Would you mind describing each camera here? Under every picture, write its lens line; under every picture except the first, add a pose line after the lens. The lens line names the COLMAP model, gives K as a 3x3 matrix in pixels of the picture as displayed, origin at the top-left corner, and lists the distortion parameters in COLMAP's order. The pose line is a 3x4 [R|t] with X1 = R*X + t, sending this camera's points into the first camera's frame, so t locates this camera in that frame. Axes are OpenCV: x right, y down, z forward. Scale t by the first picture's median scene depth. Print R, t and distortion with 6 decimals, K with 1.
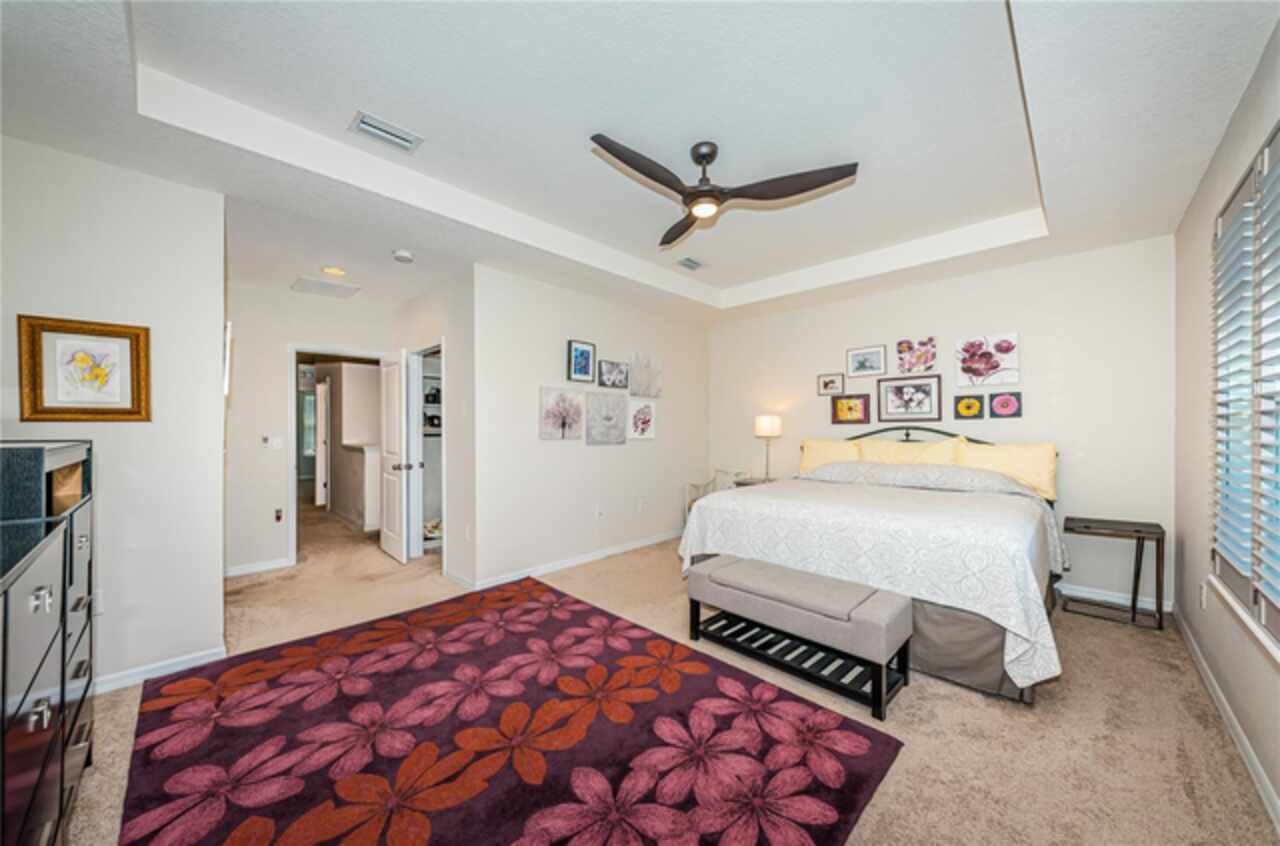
lens RADIAL K [[458.5, 0, 640.5], [0, 458.5, 428.5], [0, 0, 1]] dist [0.001361, -0.001061]
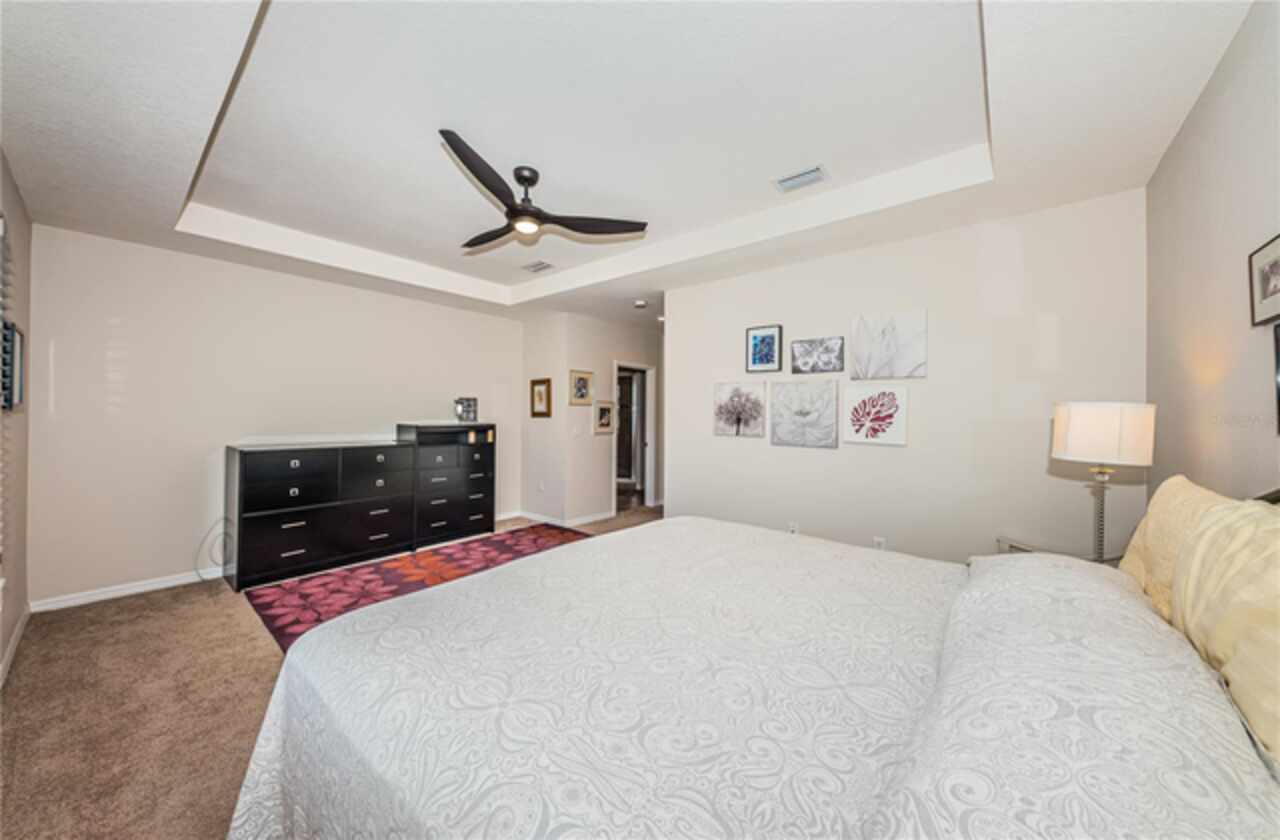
lens RADIAL K [[441.5, 0, 637.8], [0, 441.5, 418.3], [0, 0, 1]] dist [-0.000127, 0.000030]
pose [[0.071281, 0.003719, -0.997449, 0.862759], [-0.014714, 0.999888, 0.002676, -0.015219], [0.997348, 0.014486, 0.071328, 0.866131]]
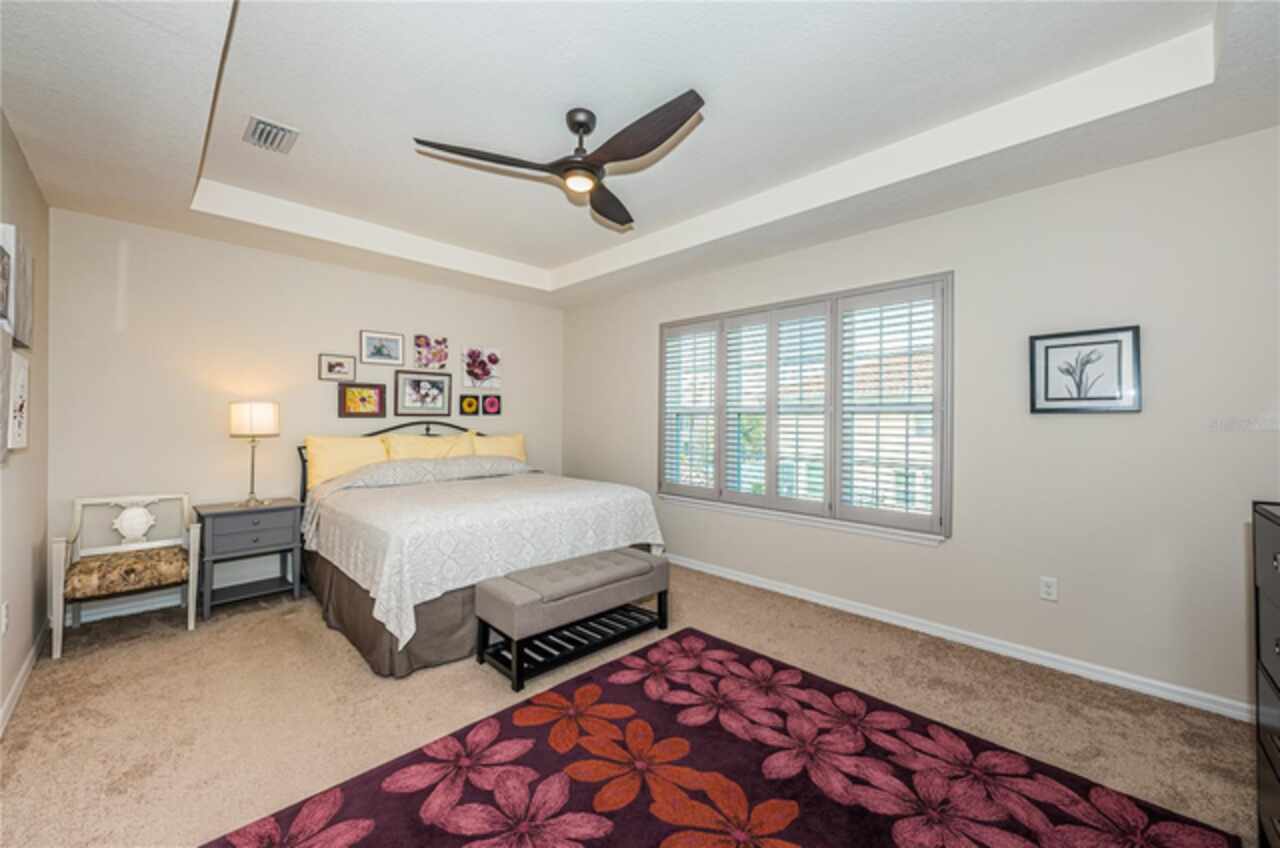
lens RADIAL K [[490.2, 0, 642.3], [0, 490.2, 416.8], [0, 0, 1]] dist [0.015463, 0.000032]
pose [[-0.001819, 0.012745, 0.999917, -0.499530], [-0.006505, 0.999897, -0.012757, -0.003362], [-0.999977, -0.006528, -0.001736, 0.528125]]
